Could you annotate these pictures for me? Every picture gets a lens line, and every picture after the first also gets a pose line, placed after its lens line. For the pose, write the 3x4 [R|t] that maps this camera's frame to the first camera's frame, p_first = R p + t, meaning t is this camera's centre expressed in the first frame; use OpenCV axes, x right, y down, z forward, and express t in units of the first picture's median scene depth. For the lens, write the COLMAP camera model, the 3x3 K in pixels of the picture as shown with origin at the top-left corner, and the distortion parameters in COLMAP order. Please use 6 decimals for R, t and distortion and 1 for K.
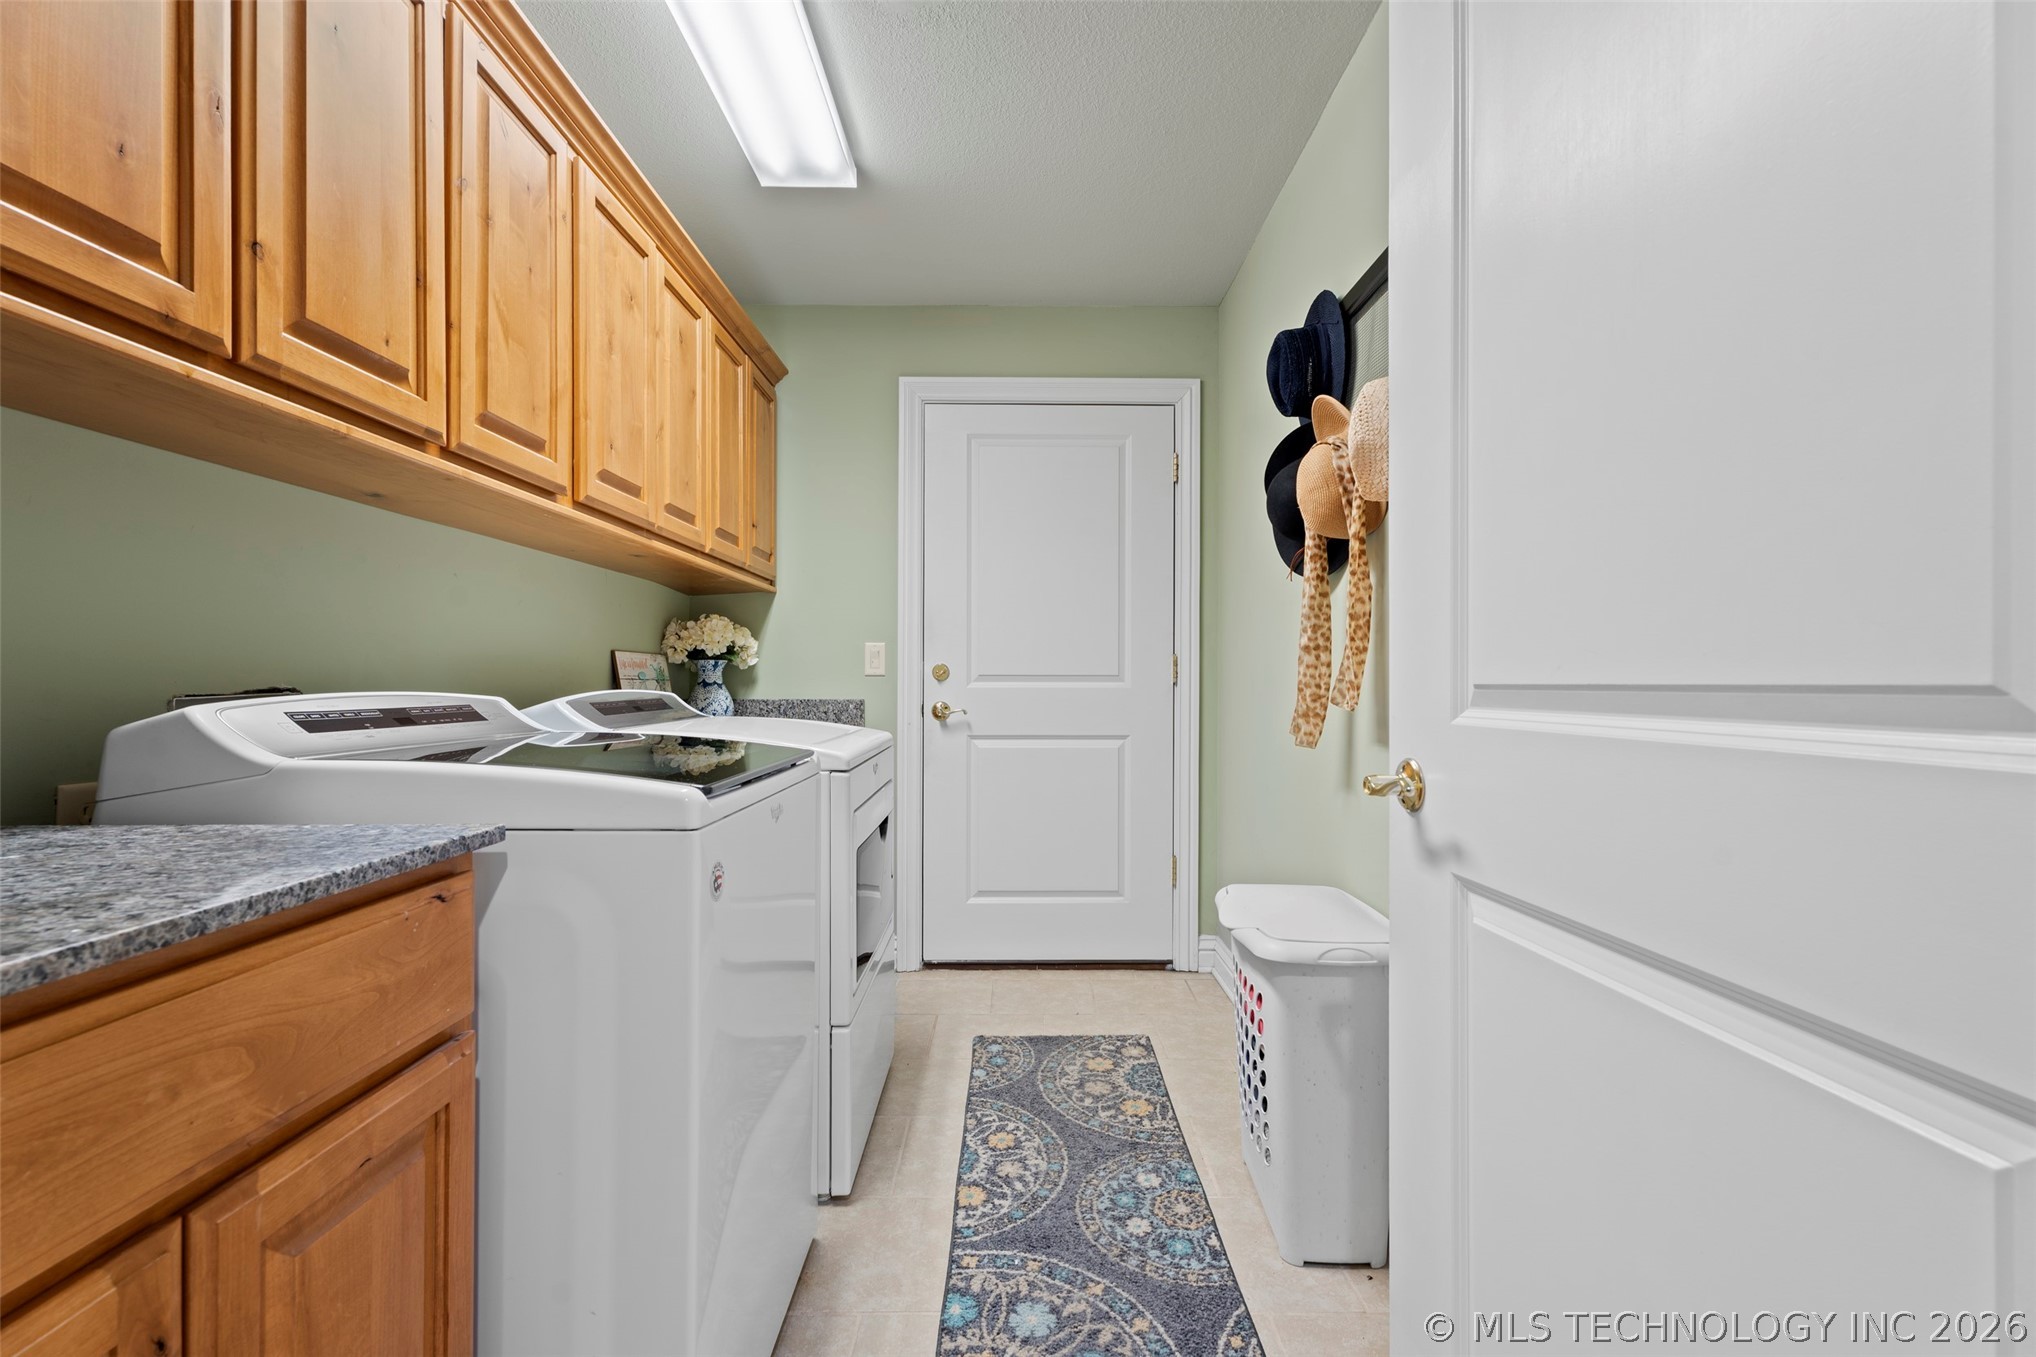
lens RADIAL K [[924.5, 0, 1018.0], [0, 924.5, 678.5], [0, 0, 1]] dist [-0.001354, 0.000171]
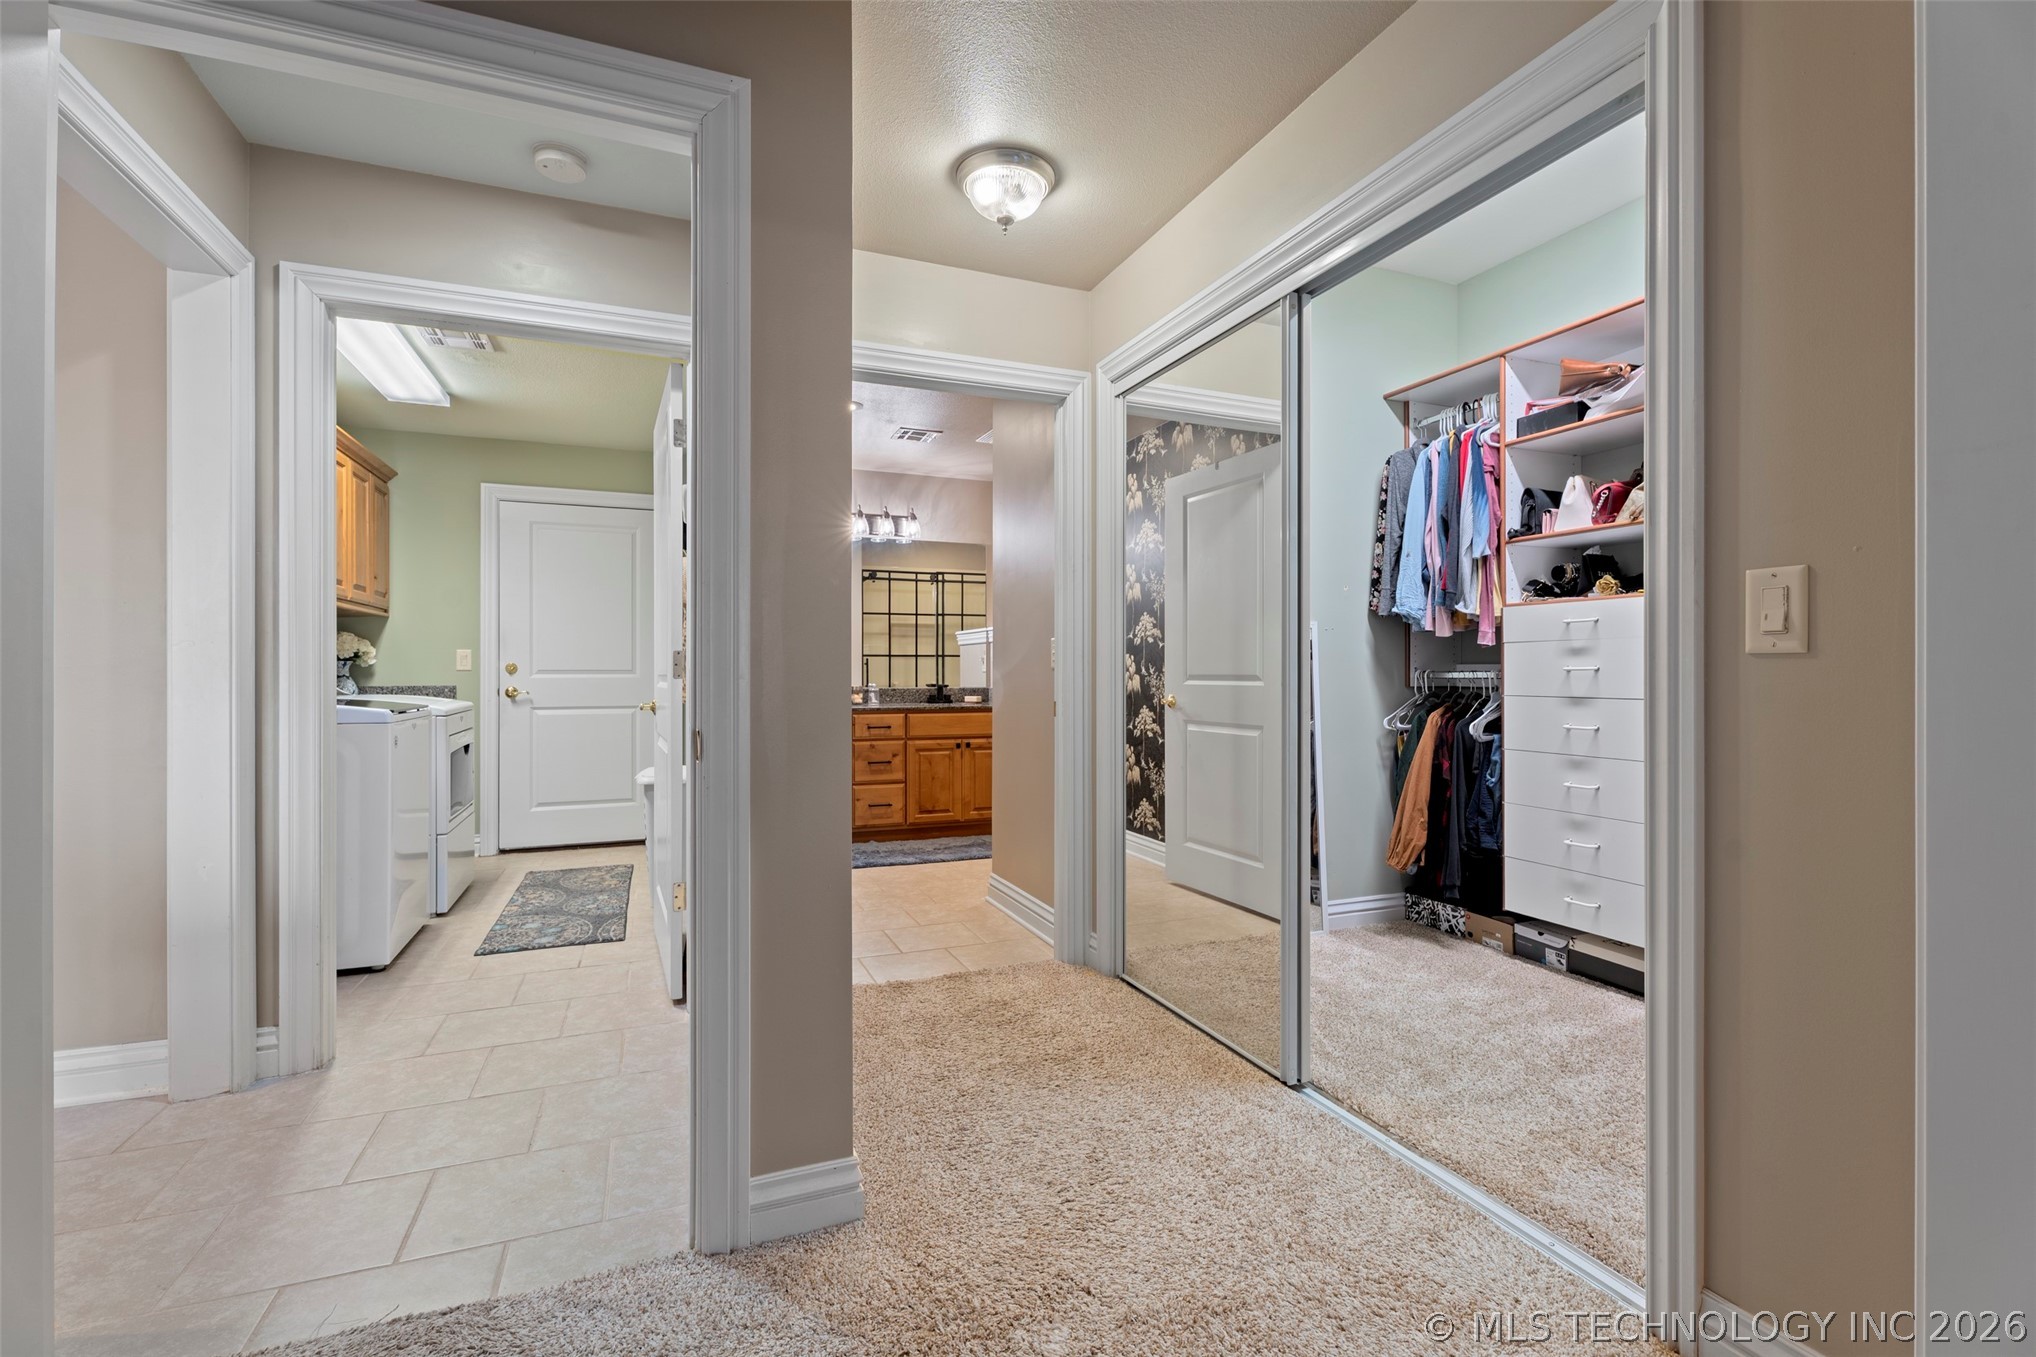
lens RADIAL K [[911.7, 0, 1022.1], [0, 911.7, 669.7], [0, 0, 1]] dist [-0.001798, 0.000683]
pose [[0.925153, -0.003519, 0.379577, 0.142231], [0.004088, 0.999991, -0.000693, -0.000030], [-0.379572, 0.002192, 0.925160, -0.832855]]
